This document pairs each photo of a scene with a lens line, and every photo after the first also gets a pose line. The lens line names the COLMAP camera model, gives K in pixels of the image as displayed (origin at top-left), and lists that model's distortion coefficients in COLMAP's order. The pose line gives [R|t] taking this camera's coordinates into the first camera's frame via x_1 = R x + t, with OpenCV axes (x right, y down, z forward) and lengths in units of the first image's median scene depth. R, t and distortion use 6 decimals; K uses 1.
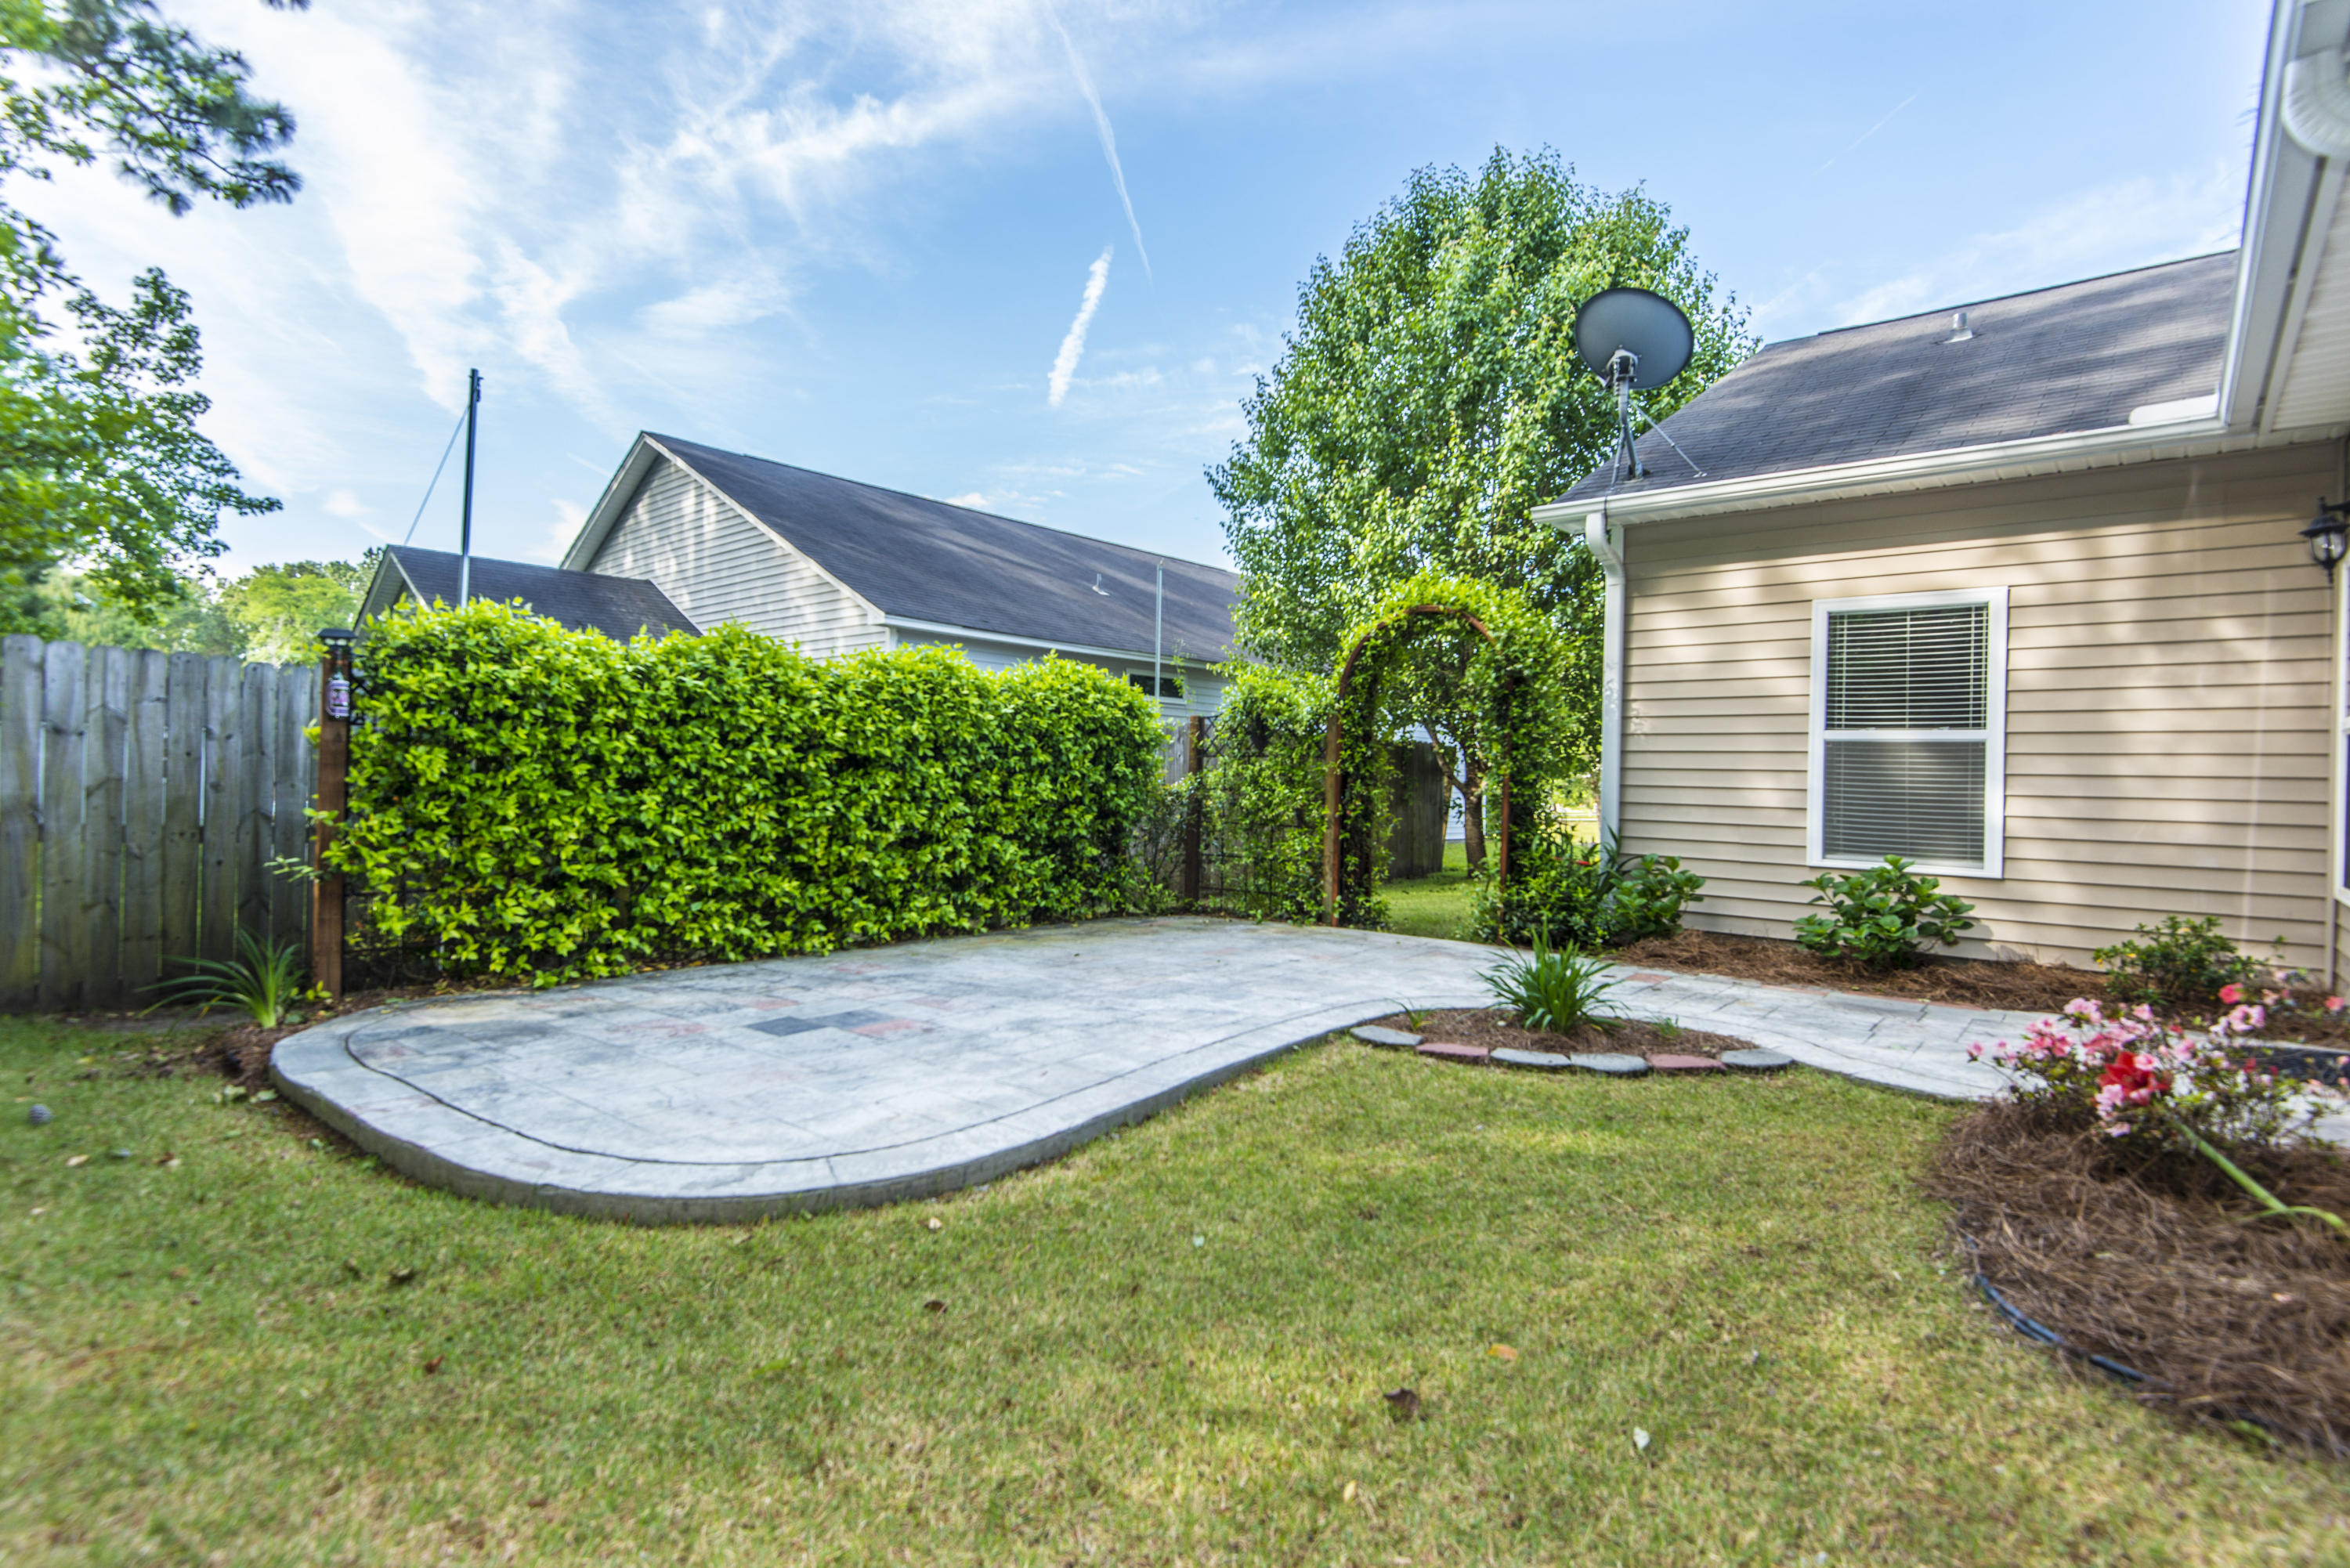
lens RADIAL K [[1126.2, 0, 1173.8], [0, 1126.2, 763.9], [0, 0, 1]] dist [0.020463, -0.006297]
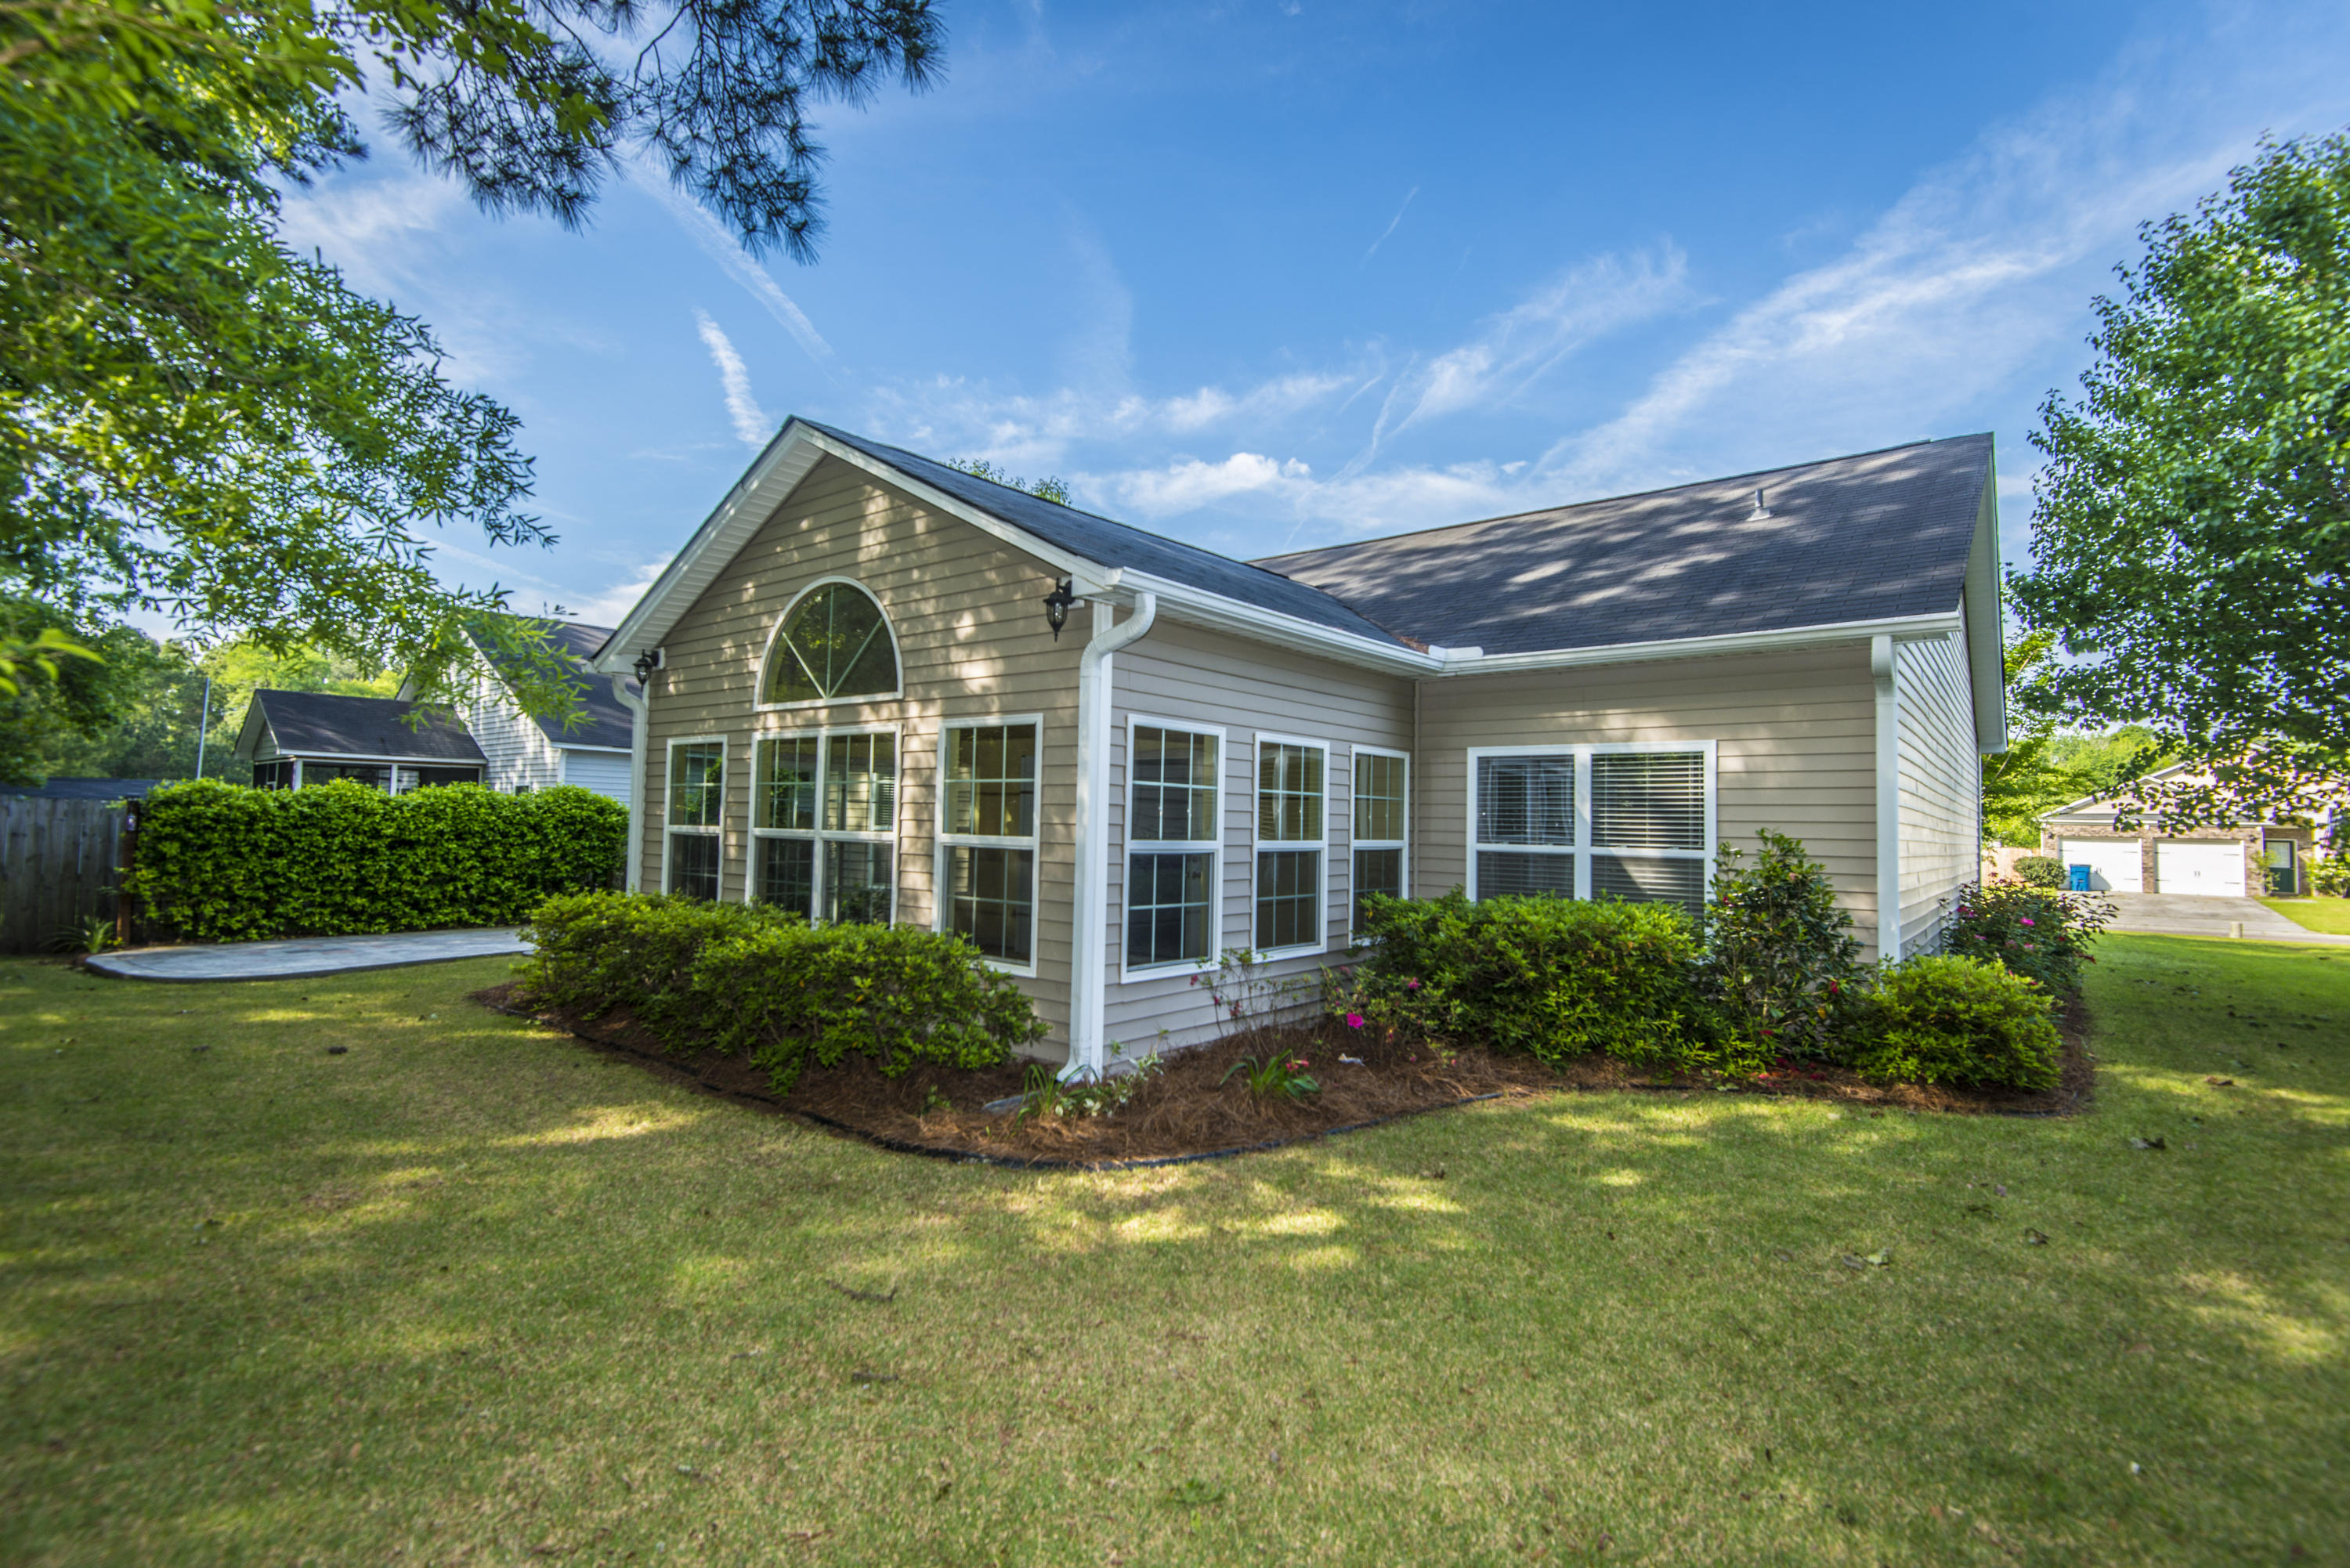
lens RADIAL K [[1063.5, 0, 1167.5], [0, 1063.5, 773.8], [0, 0, 1]] dist [0.028048, -0.013032]
pose [[0.999525, -0.001261, 0.030785, 1.173945], [0.002291, 0.999439, -0.033420, -0.065159], [-0.030726, 0.033475, 0.998967, -1.151749]]
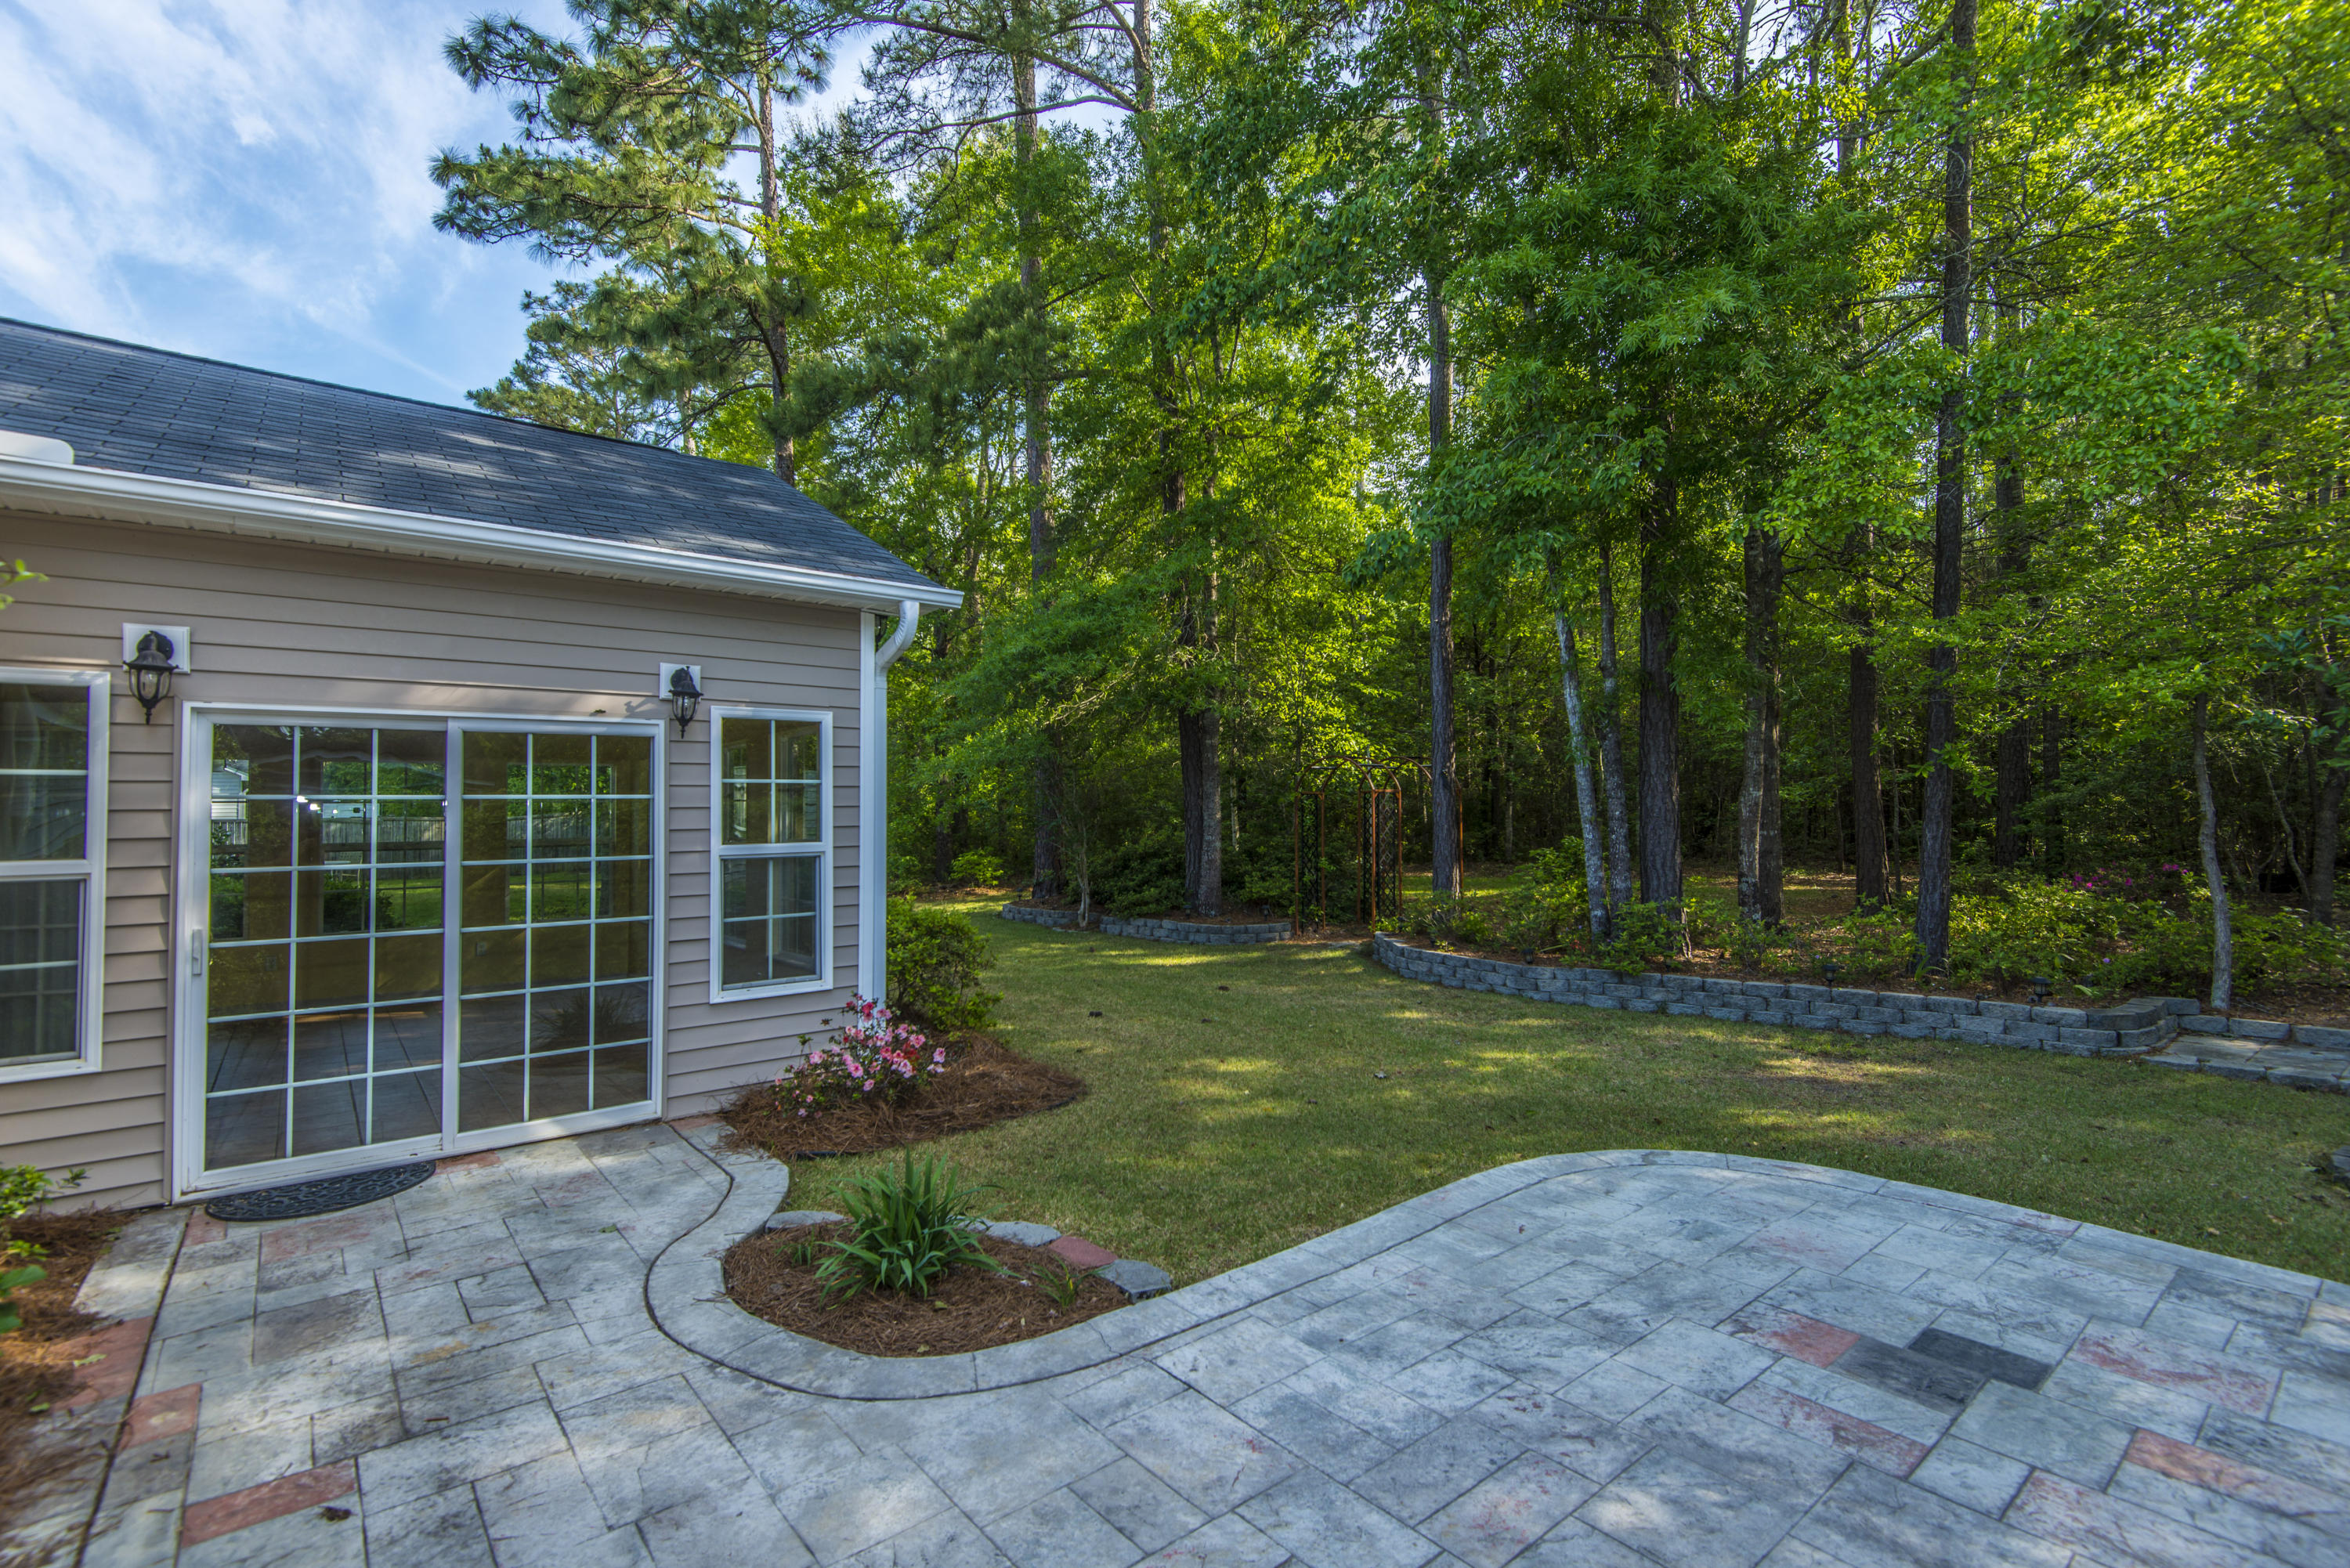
lens RADIAL K [[1063.5, 0, 1173.4], [0, 1063.5, 787.8], [0, 0, 1]] dist [0.028048, -0.013032]
pose [[-0.982266, -0.006866, 0.187369, 0.013883], [-0.013530, 0.999320, -0.034307, -0.065593], [-0.187006, -0.036234, -0.981690, 1.306775]]
